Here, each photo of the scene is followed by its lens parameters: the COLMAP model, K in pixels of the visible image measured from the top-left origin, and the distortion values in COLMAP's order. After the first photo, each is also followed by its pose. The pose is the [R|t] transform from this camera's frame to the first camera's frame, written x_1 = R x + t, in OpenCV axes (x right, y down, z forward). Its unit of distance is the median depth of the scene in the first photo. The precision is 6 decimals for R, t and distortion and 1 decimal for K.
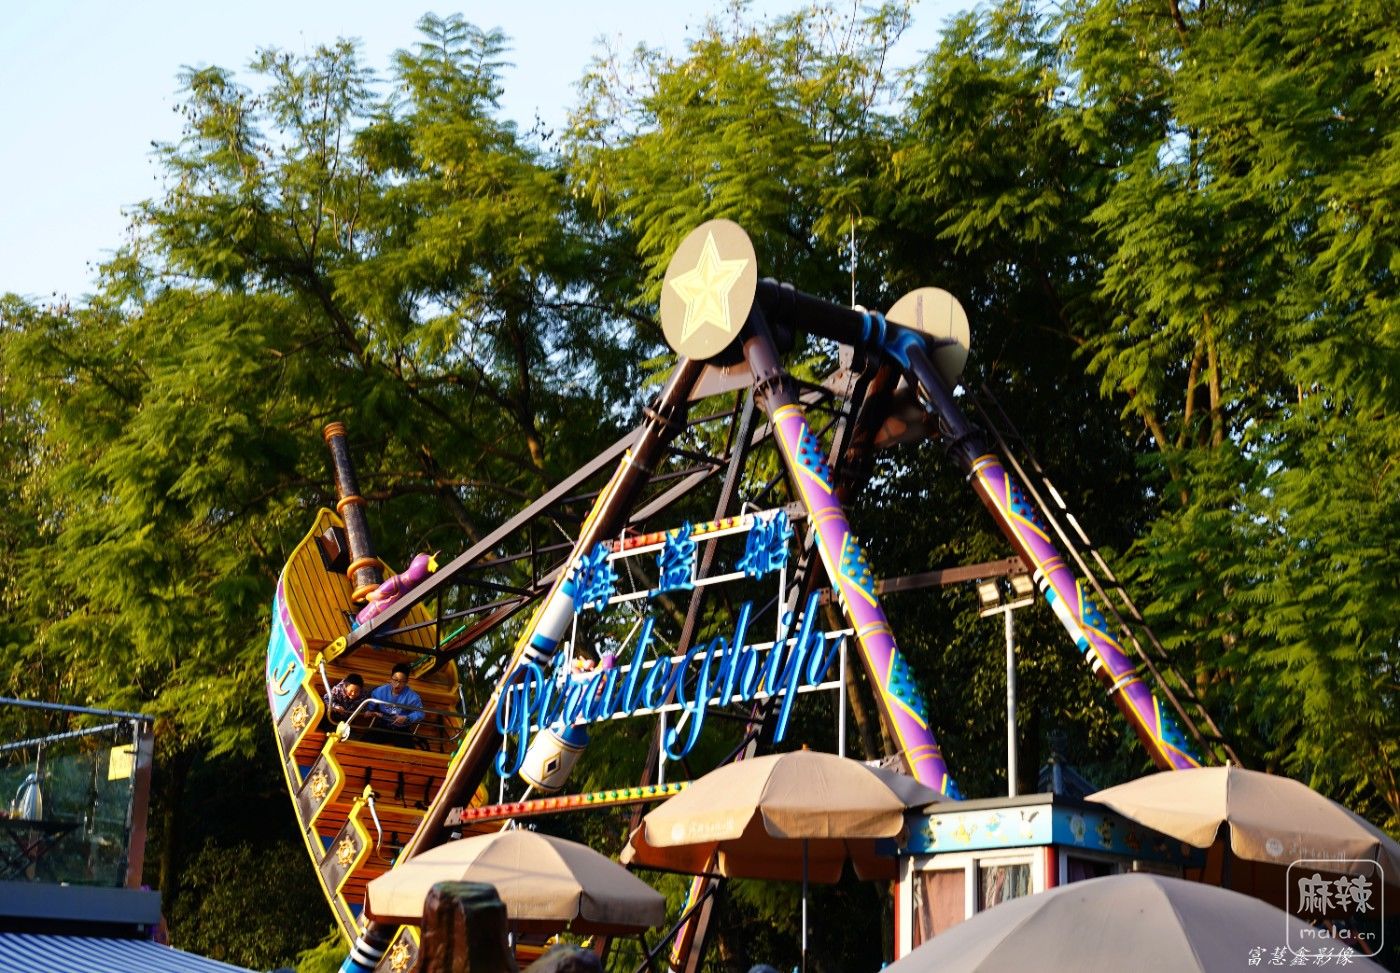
lens RADIAL K [[2779.4, 0, 700.8], [0, 2779.4, 516.1], [0, 0, 1]] dist [0.449988, 0.119574]
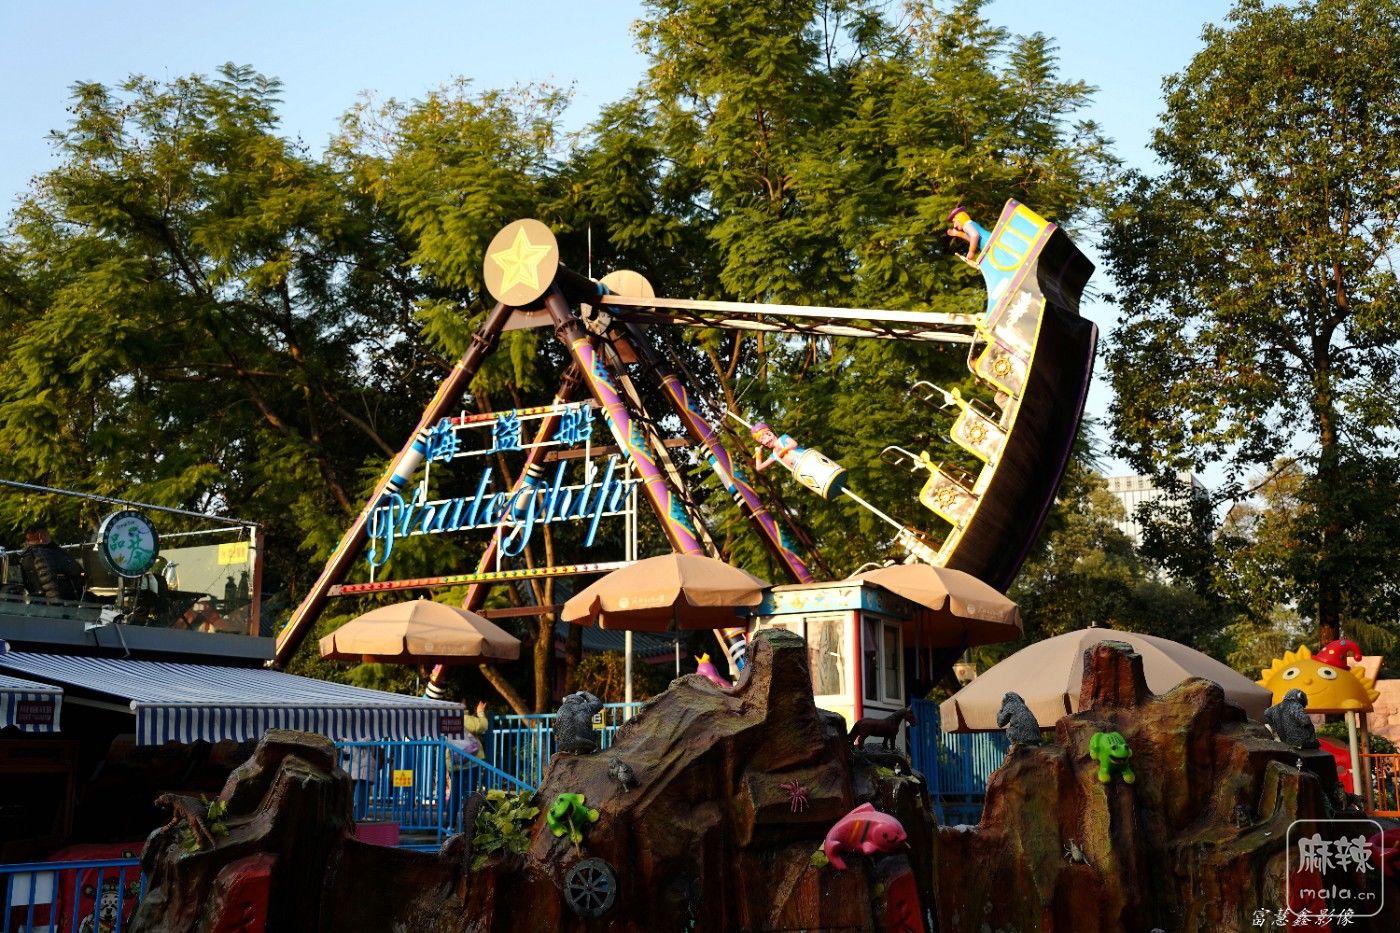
lens RADIAL K [[1679.6, 0, 700.0], [0, 1679.6, 466.5], [0, 0, 1]] dist [0.162630, 0.043959]
pose [[0.943182, 0.028845, 0.331022, -0.216087], [-0.040904, 0.998727, 0.029519, 0.002642], [-0.329749, -0.041382, 0.943161, 0.050343]]
